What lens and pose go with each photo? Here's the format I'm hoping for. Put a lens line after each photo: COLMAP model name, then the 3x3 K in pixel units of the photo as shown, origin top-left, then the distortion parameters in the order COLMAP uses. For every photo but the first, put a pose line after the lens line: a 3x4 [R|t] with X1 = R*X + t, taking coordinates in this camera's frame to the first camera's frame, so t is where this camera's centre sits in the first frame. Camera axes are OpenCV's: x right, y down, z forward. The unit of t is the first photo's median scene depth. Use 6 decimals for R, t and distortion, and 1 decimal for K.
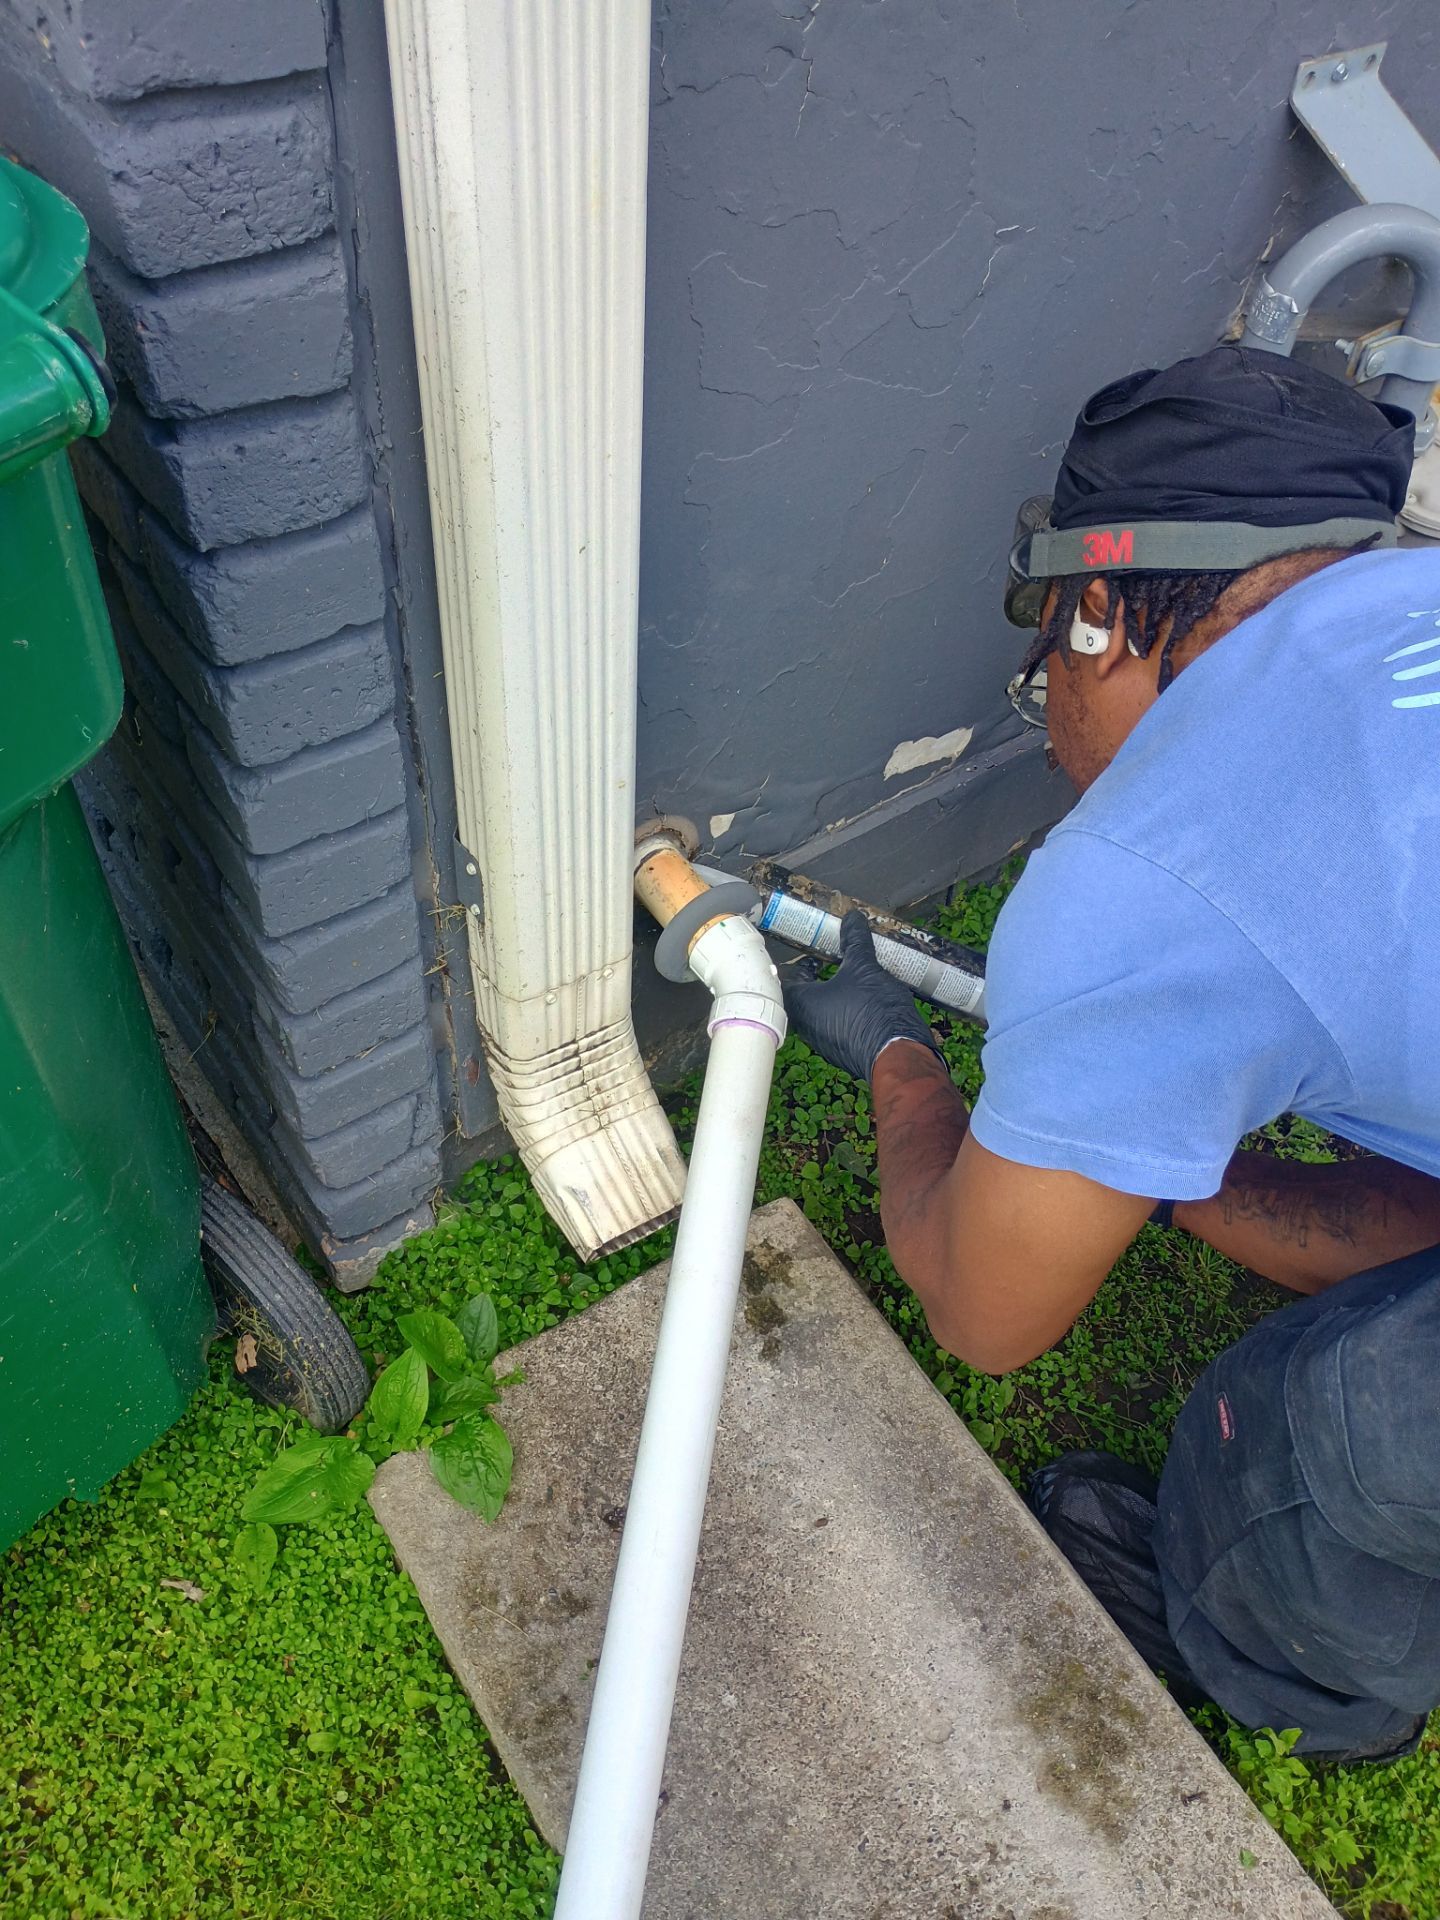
lens RADIAL K [[1680.6, 0, 734.4], [0, 1680.6, 960.7], [0, 0, 1]] dist [0.064657, -0.077682]
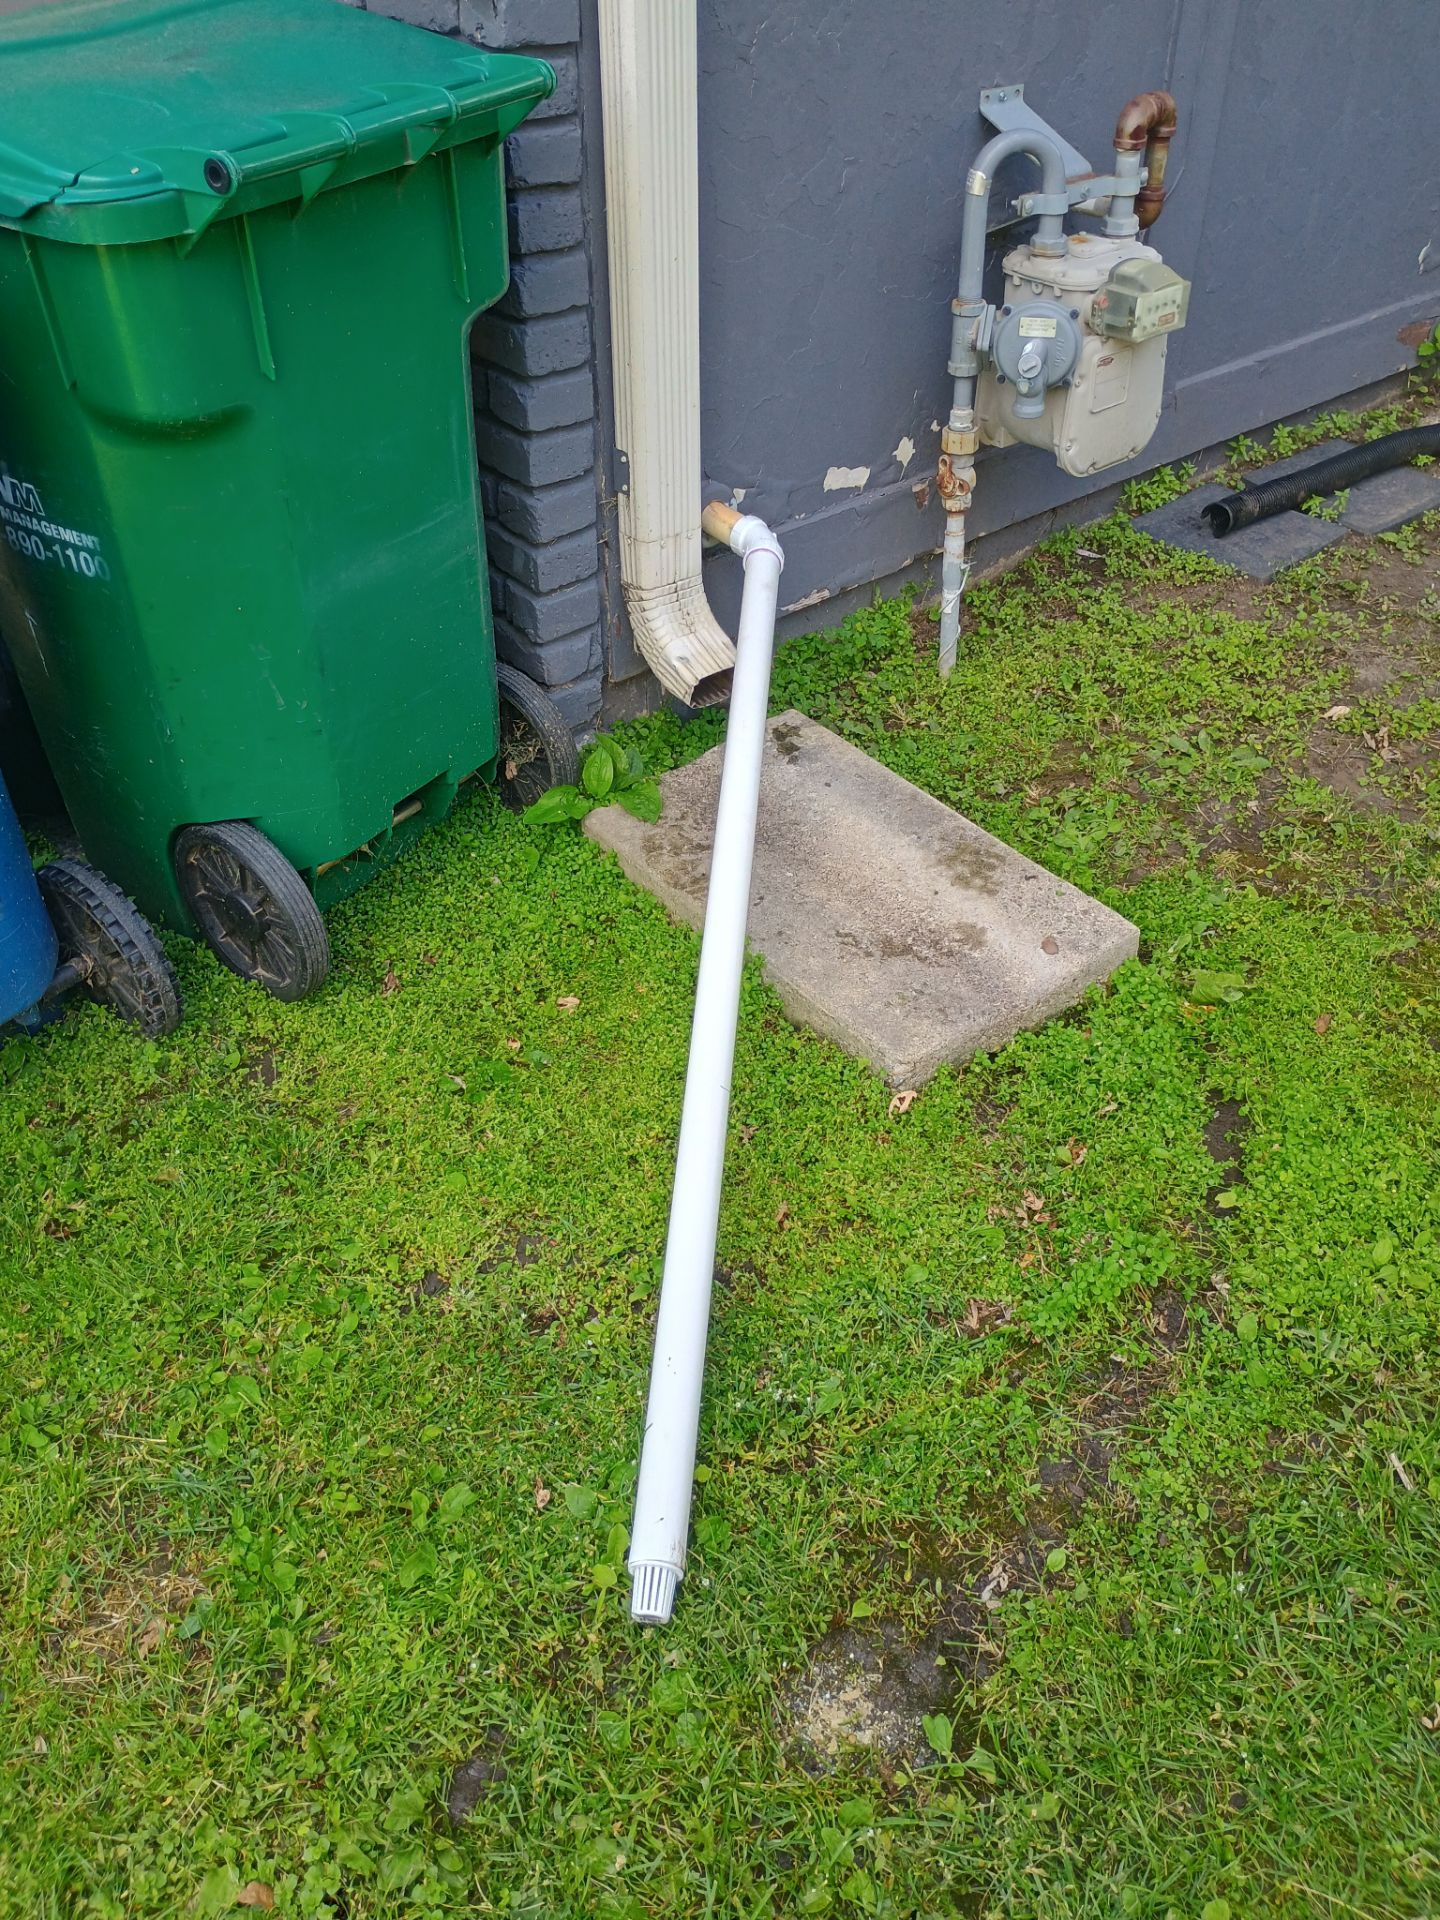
lens RADIAL K [[1680.6, 0, 717.4], [0, 1680.6, 967.6], [0, 0, 1]] dist [0.064657, -0.077682]
pose [[0.995766, -0.091061, 0.012564, -0.114712], [0.091739, 0.975767, -0.198653, 0.892572], [0.005830, 0.198965, 0.979989, -0.824962]]
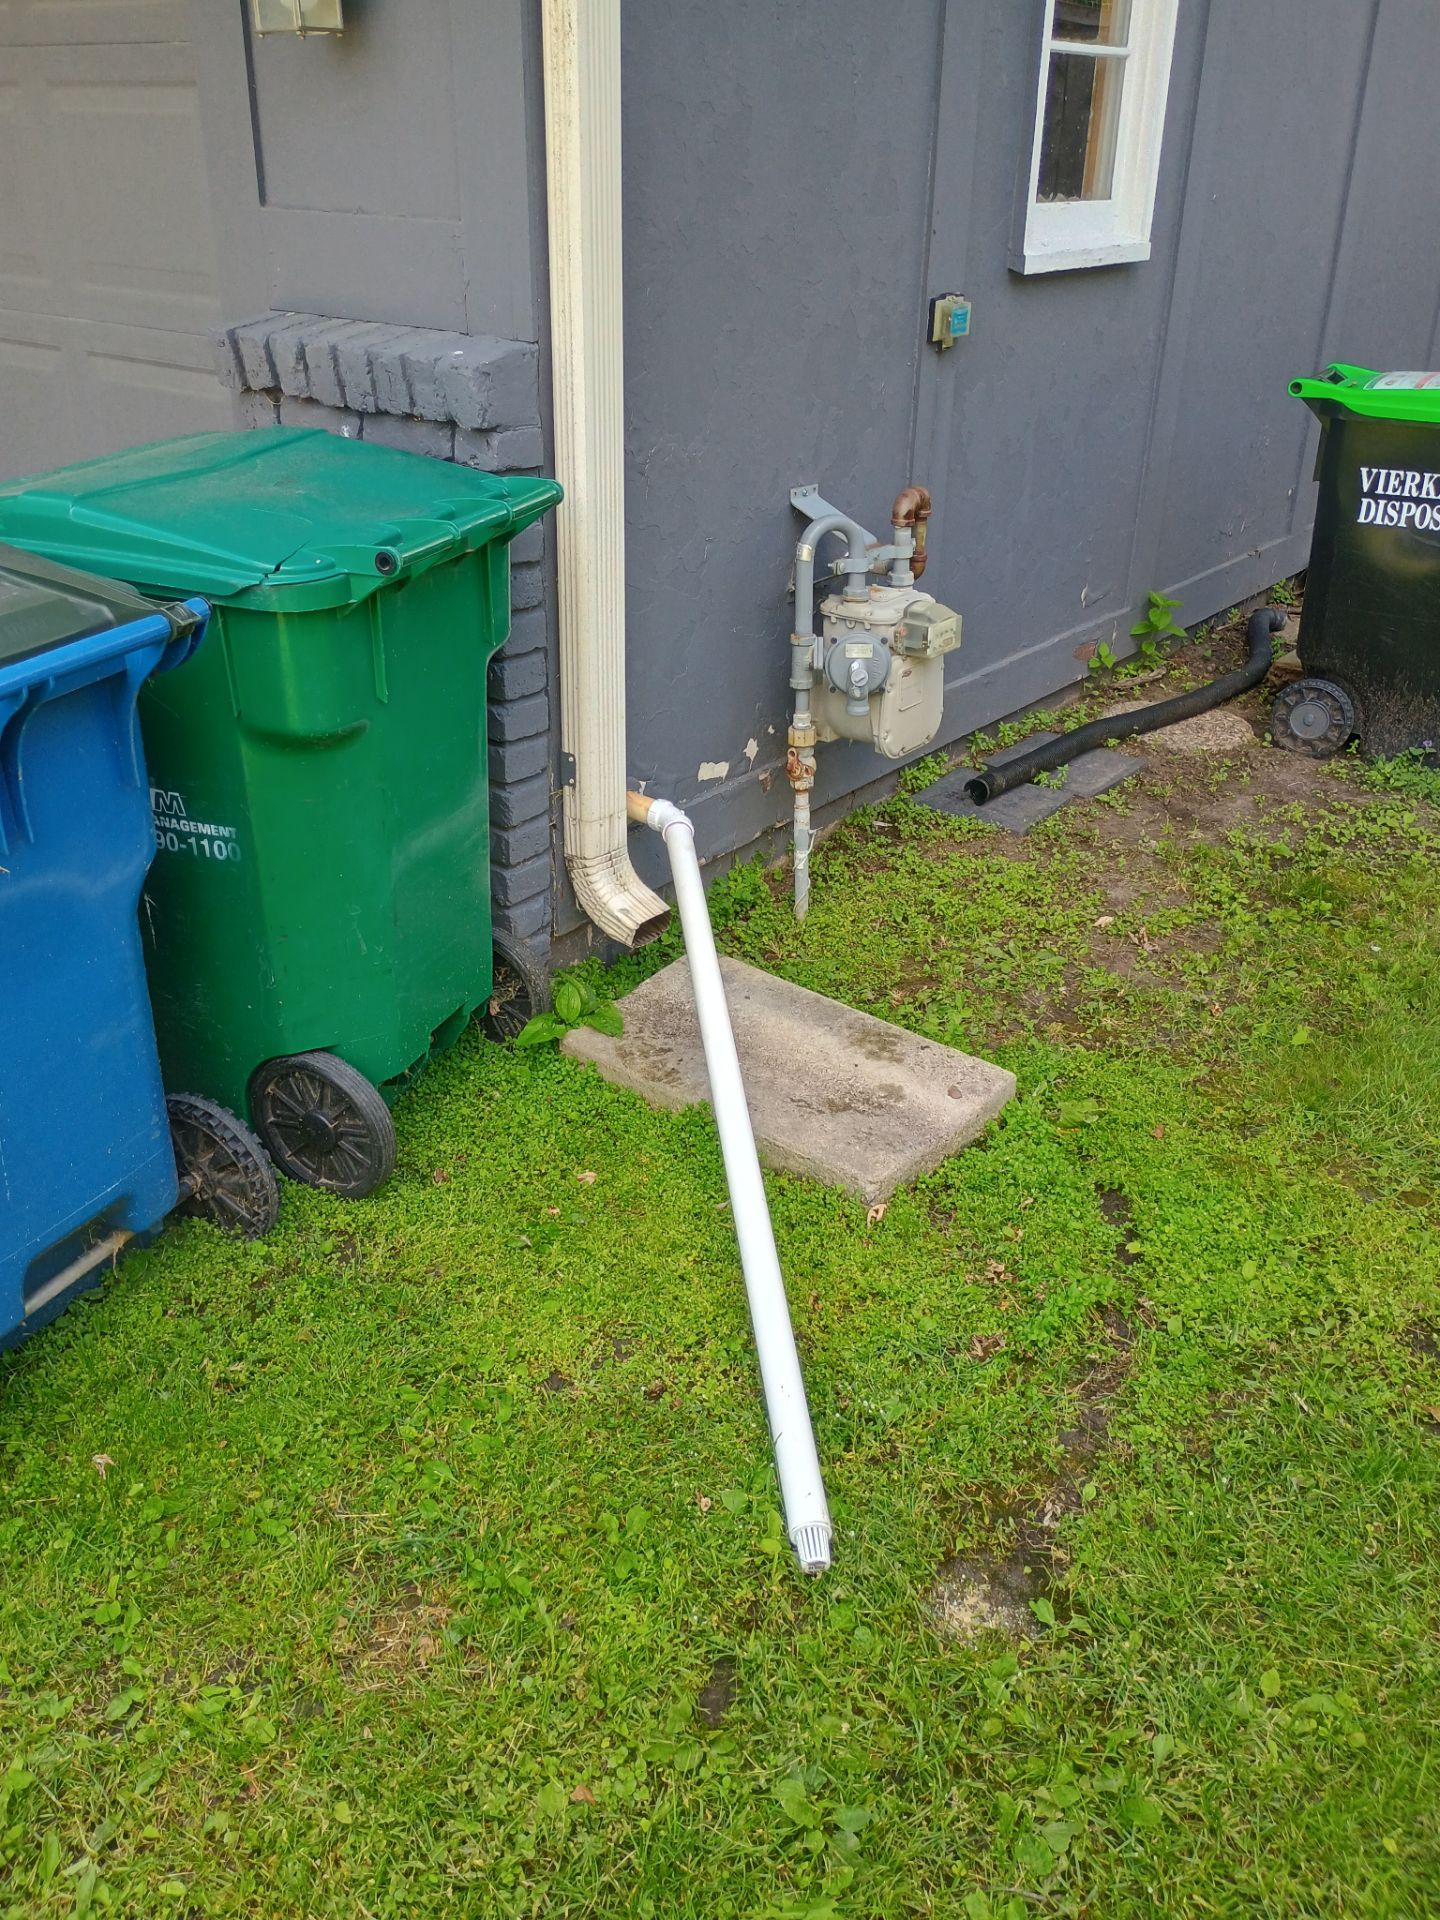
lens RADIAL K [[1680.6, 0, 700.3], [0, 1680.6, 970.6], [0, 0, 1]] dist [0.064657, -0.077682]
pose [[0.962331, -0.165249, 0.215898, -0.538462], [0.234575, 0.906114, -0.352039, 1.123637], [-0.137454, 0.389423, 0.910745, -1.198396]]
